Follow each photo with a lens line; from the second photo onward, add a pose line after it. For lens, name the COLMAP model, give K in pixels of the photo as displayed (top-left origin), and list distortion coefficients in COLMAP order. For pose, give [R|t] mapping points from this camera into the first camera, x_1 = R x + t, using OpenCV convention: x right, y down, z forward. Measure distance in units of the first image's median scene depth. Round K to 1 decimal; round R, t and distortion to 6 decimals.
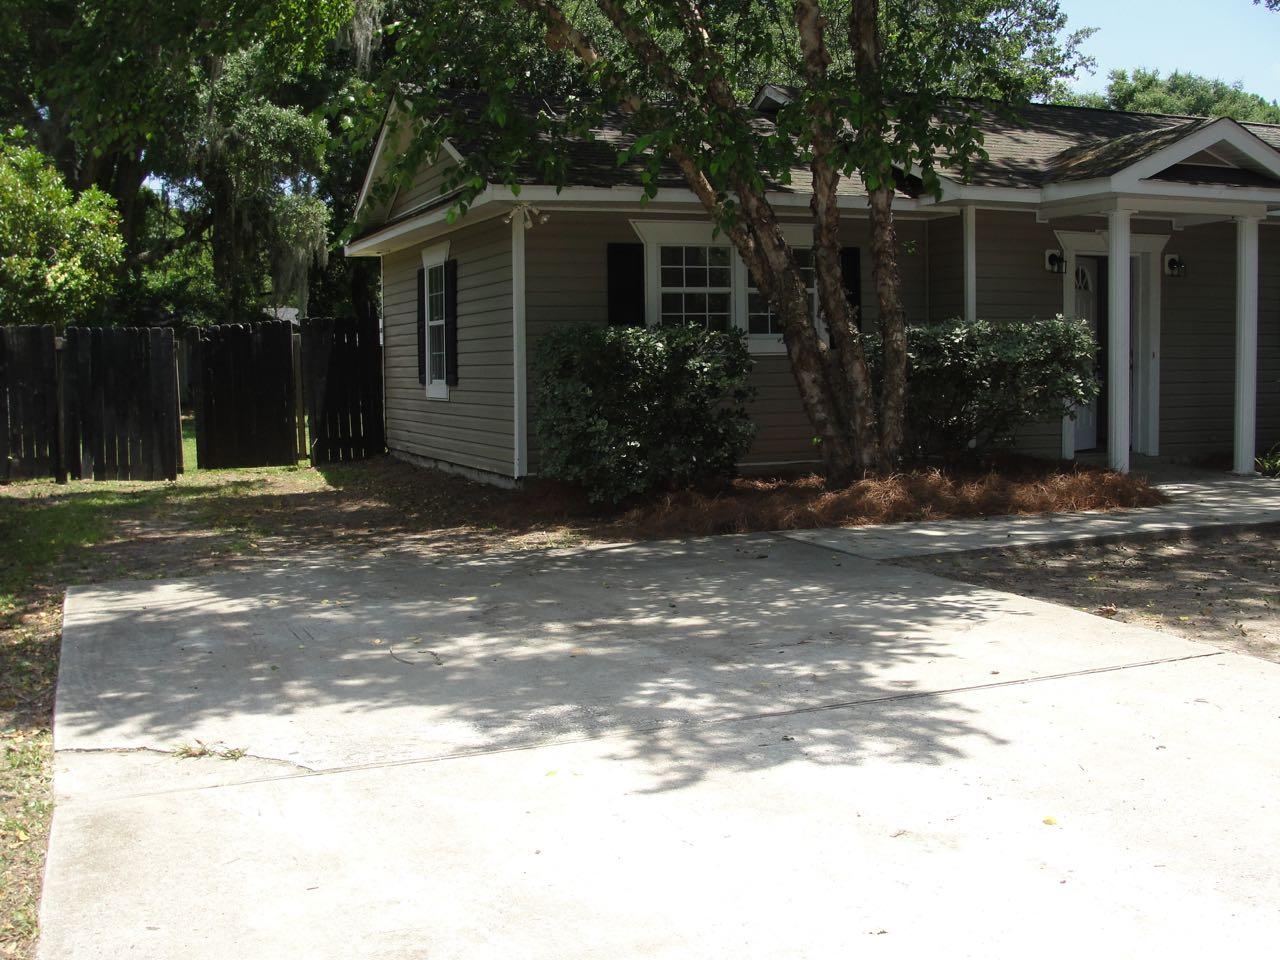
lens RADIAL K [[1434.7, 0, 640.0], [0, 1434.7, 480.0], [0, 0, 1]] dist [-0.205557, 0.228600]
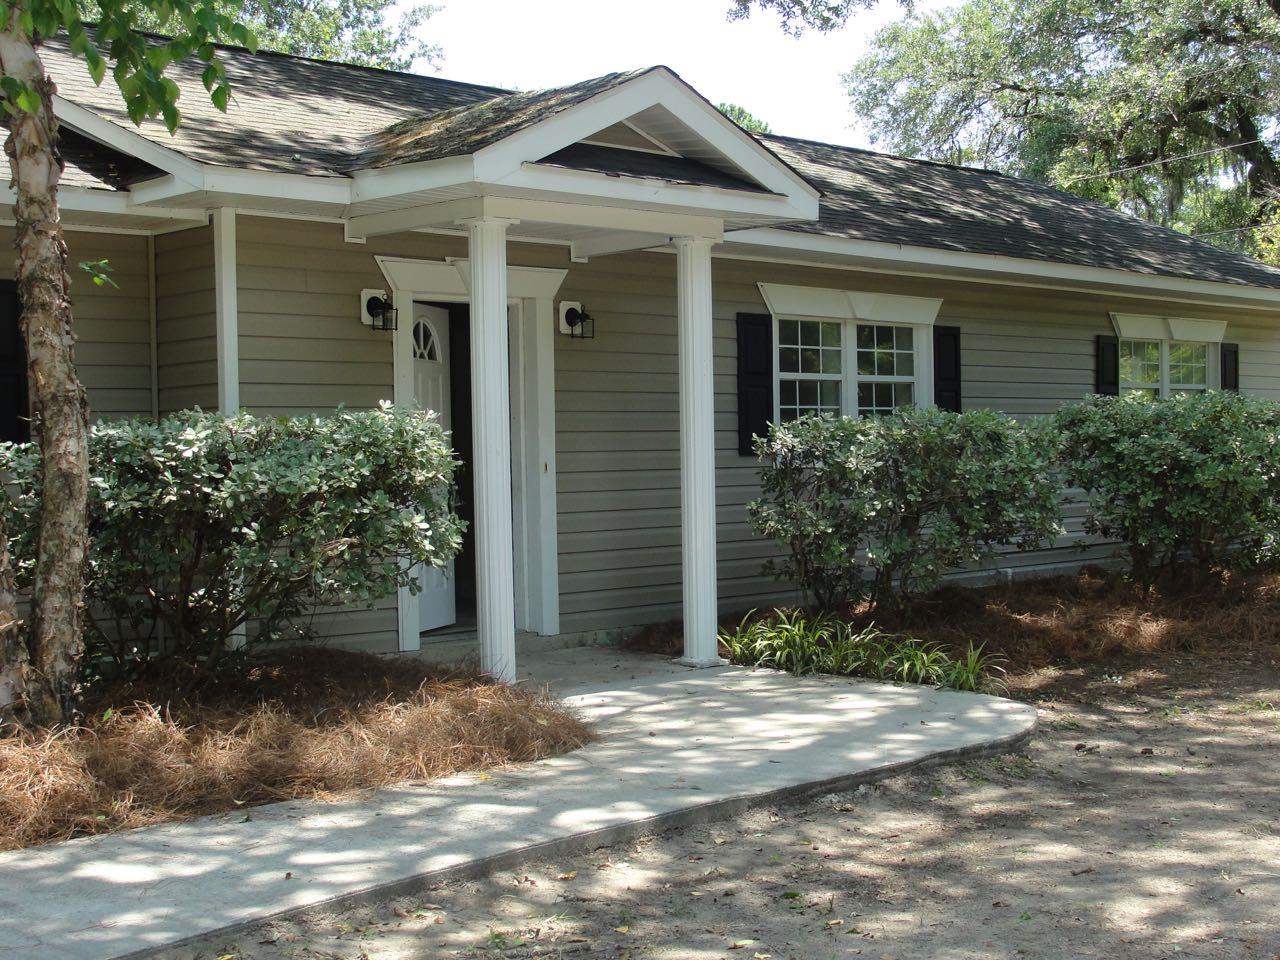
lens RADIAL K [[1541.5, 0, 640.0], [0, 1541.5, 480.0], [0, 0, 1]] dist [-0.093018, 0.024052]
pose [[0.903807, -0.014786, 0.427685, 0.132136], [0.043421, 0.997414, -0.057278, -0.048844], [-0.425732, 0.070339, 0.902111, 0.423946]]
